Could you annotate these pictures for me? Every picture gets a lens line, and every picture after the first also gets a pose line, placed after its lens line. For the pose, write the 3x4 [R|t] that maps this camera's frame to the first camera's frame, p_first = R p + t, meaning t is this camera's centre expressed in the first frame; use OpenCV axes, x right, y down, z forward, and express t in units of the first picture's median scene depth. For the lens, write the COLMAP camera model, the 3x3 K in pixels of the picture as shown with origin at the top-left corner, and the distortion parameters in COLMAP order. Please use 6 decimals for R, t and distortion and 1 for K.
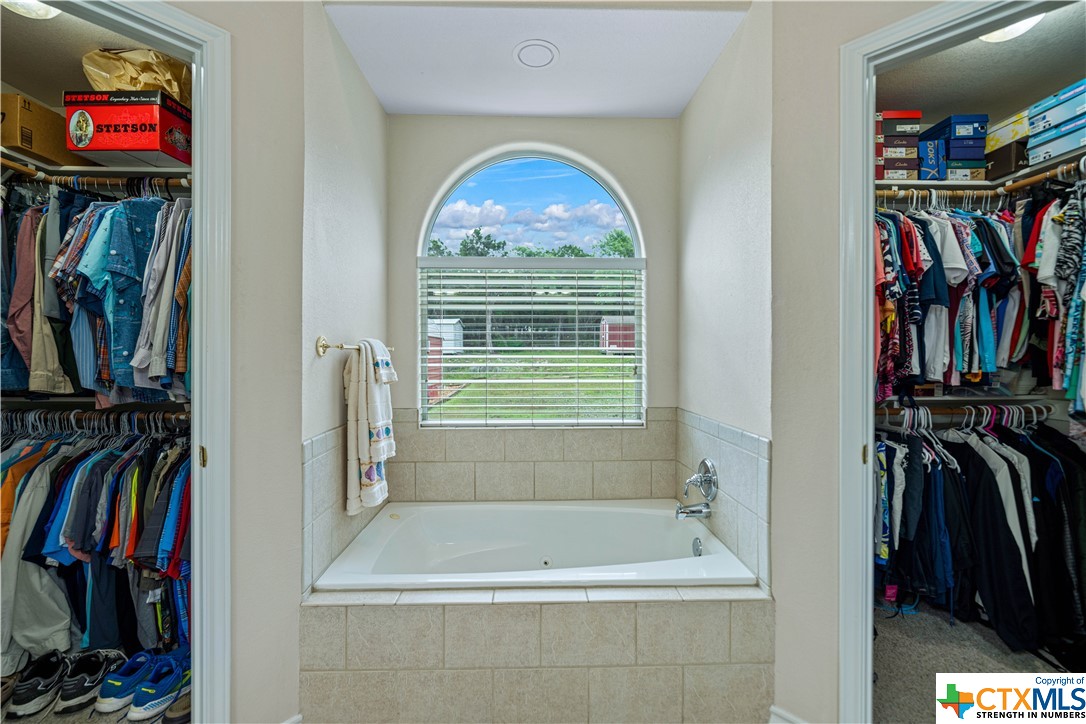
lens RADIAL K [[446.8, 0, 535.3], [0, 446.8, 358.7], [0, 0, 1]] dist [-0.000863, -0.000012]
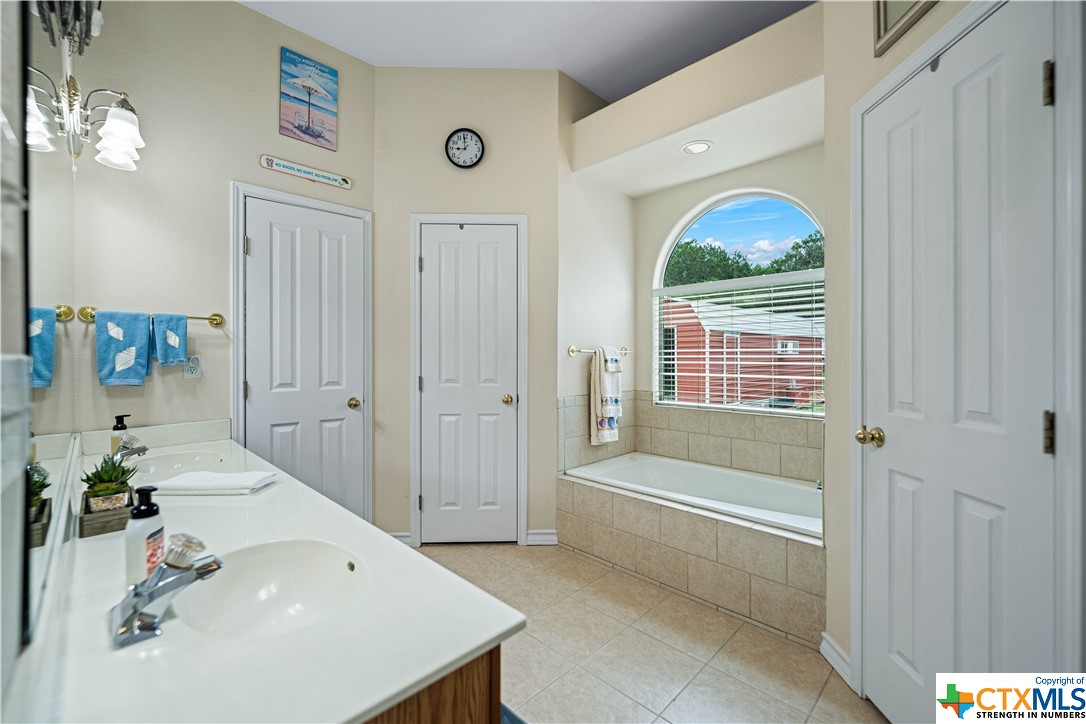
lens RADIAL K [[446.8, 0, 545.4], [0, 446.8, 356.1], [0, 0, 1]] dist [-0.000863, -0.000012]
pose [[0.688191, -0.002413, -0.725526, 0.855560], [-0.004587, 0.999960, -0.007677, 0.010689], [0.725515, 0.008611, 0.688152, -0.419744]]
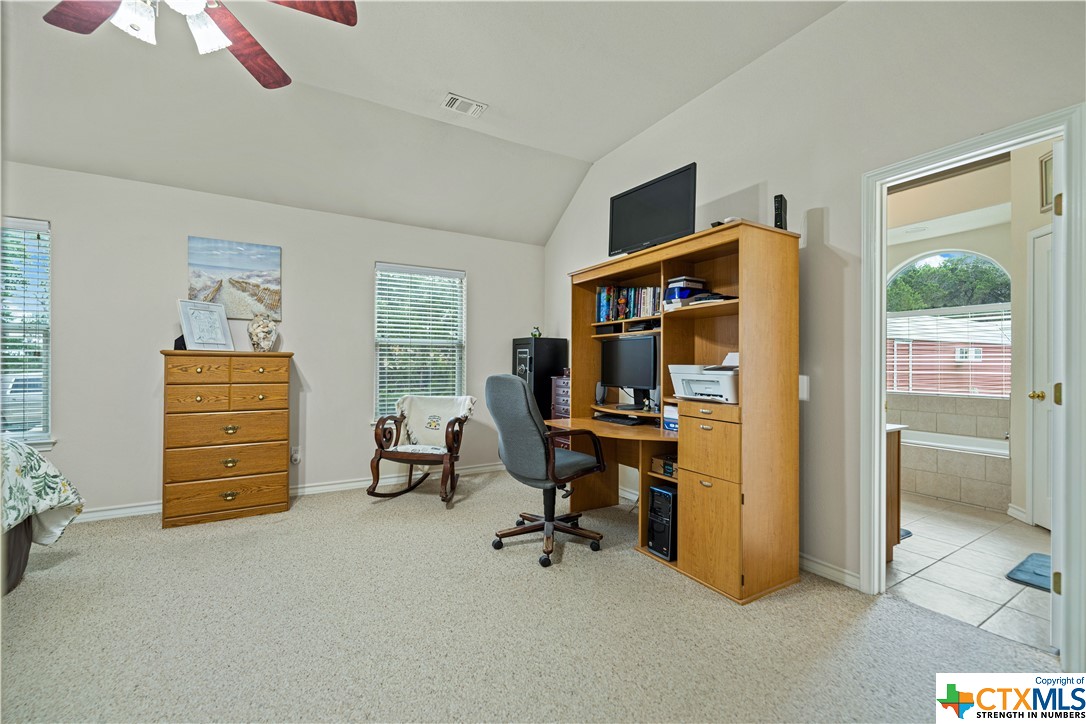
lens RADIAL K [[446.8, 0, 544.7], [0, 446.8, 364.4], [0, 0, 1]] dist [-0.000863, -0.000012]
pose [[0.488660, 0.004114, -0.872465, 1.322341], [-0.010293, 0.999946, -0.001050, 0.055305], [0.872414, 0.009493, 0.488676, -2.230582]]
